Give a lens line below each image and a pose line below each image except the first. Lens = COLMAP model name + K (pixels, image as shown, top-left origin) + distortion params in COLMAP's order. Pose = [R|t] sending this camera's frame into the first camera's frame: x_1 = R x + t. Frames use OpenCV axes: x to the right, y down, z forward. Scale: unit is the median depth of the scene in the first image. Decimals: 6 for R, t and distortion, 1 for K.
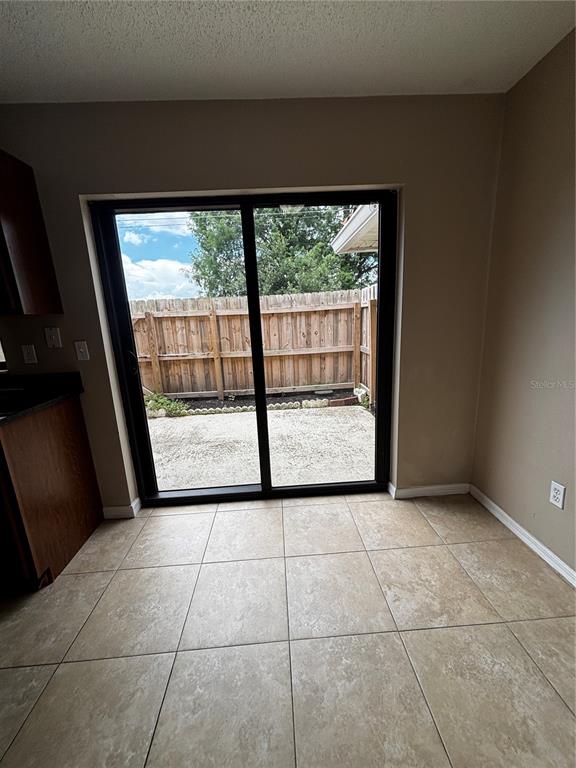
lens RADIAL K [[308.7, 0, 290.3], [0, 308.7, 383.7], [0, 0, 1]] dist [-0.001574, 0.000686]
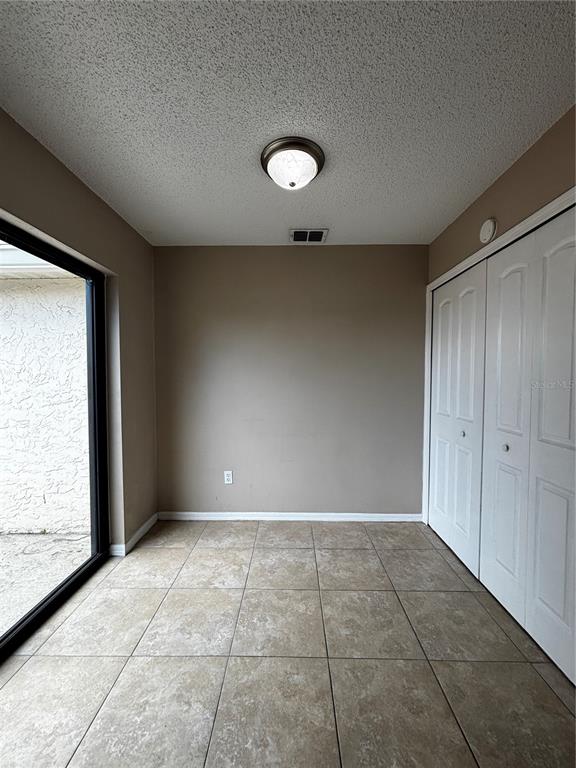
lens RADIAL K [[308.7, 0, 288.9], [0, 308.7, 380.1], [0, 0, 1]] dist [-0.001574, 0.000686]
pose [[0.063881, 0.032116, 0.997441, -0.383195], [0.209632, 0.976750, -0.044876, -0.019220], [-0.975691, 0.211962, 0.055663, 0.169690]]
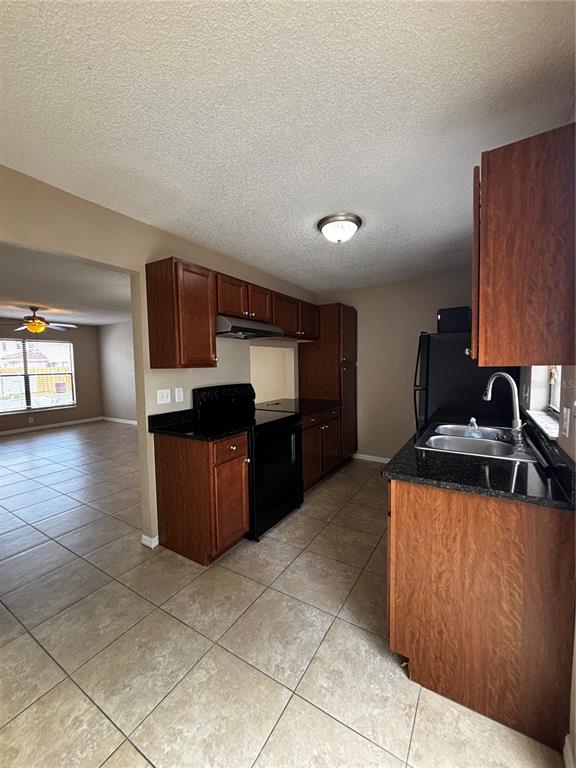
lens RADIAL K [[308.7, 0, 291.1], [0, 308.7, 384.5], [0, 0, 1]] dist [-0.001574, 0.000686]
pose [[-0.565362, 0.109591, -0.817530, 0.005089], [-0.139960, 0.964016, 0.226017, -0.117172], [0.812882, 0.242203, -0.529680, 0.419670]]
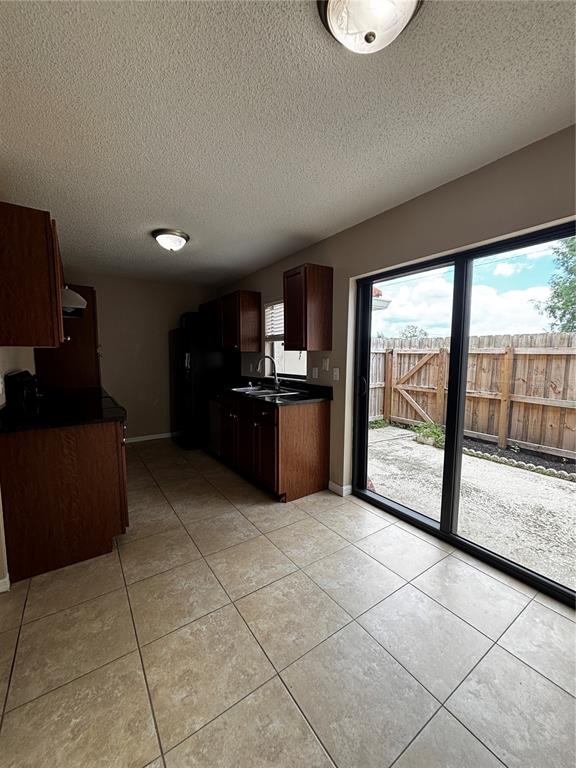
lens RADIAL K [[308.7, 0, 290.0], [0, 308.7, 384.8], [0, 0, 1]] dist [-0.001574, 0.000686]
pose [[0.523296, 0.131184, -0.841993, 0.257086], [-0.213751, 0.976697, 0.019325, -0.016155], [0.824907, 0.169864, 0.539143, -0.010260]]
